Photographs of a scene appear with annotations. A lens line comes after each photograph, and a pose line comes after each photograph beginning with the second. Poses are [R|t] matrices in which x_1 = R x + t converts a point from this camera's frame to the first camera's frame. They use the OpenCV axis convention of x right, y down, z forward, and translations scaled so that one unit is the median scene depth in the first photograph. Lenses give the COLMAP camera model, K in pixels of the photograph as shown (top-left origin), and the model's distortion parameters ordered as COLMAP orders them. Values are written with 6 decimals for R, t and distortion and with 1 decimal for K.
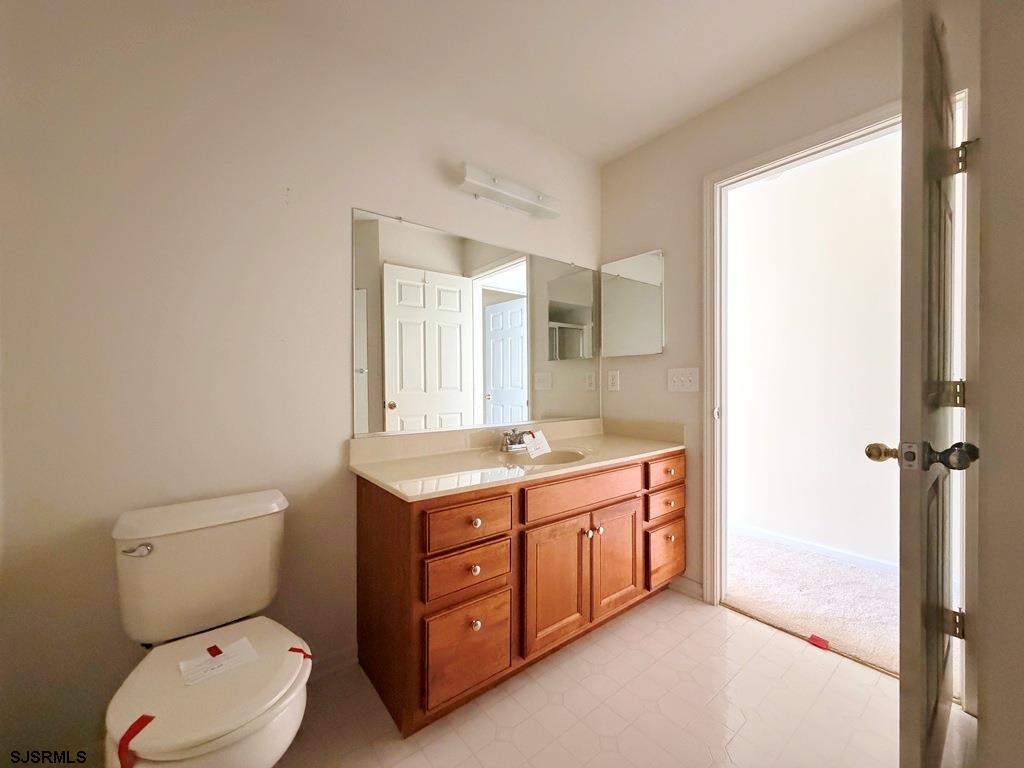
lens RADIAL K [[407.3, 0, 512.0], [0, 407.3, 385.4], [0, 0, 1]] dist [0.000451, 0.000205]
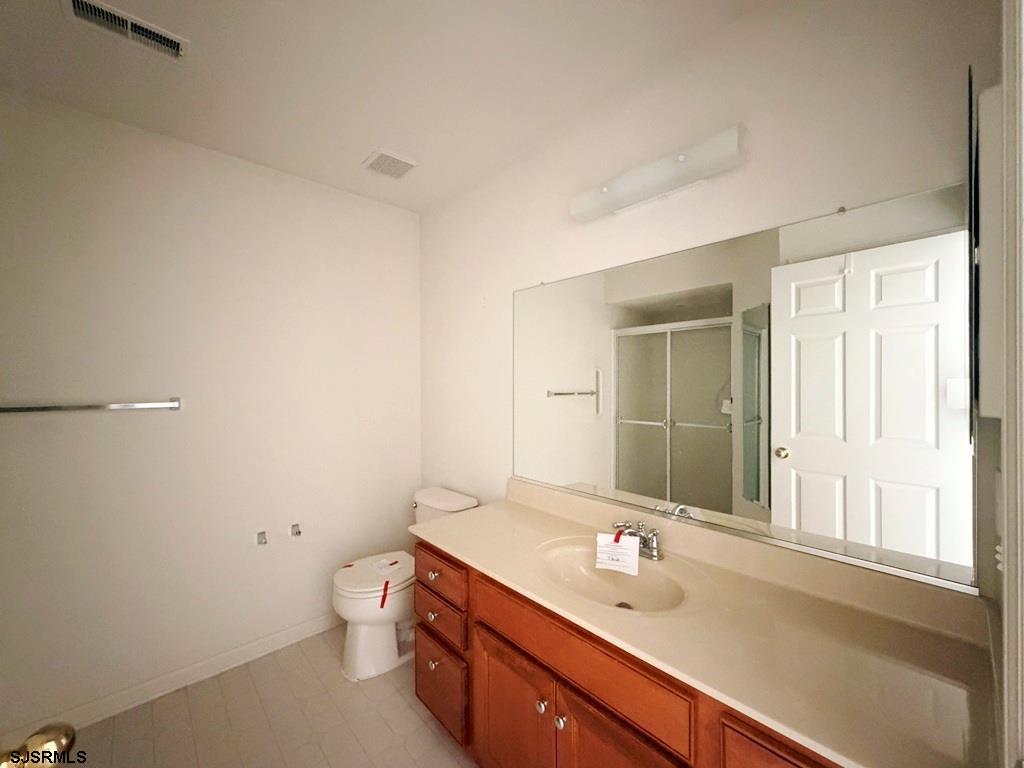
lens RADIAL K [[407.3, 0, 511.6], [0, 407.3, 382.9], [0, 0, 1]] dist [0.000451, 0.000205]
pose [[0.068342, 0.003907, -0.997654, 0.402064], [0.000713, 0.999992, 0.003965, -0.079958], [0.997662, -0.000983, 0.068338, 0.427388]]
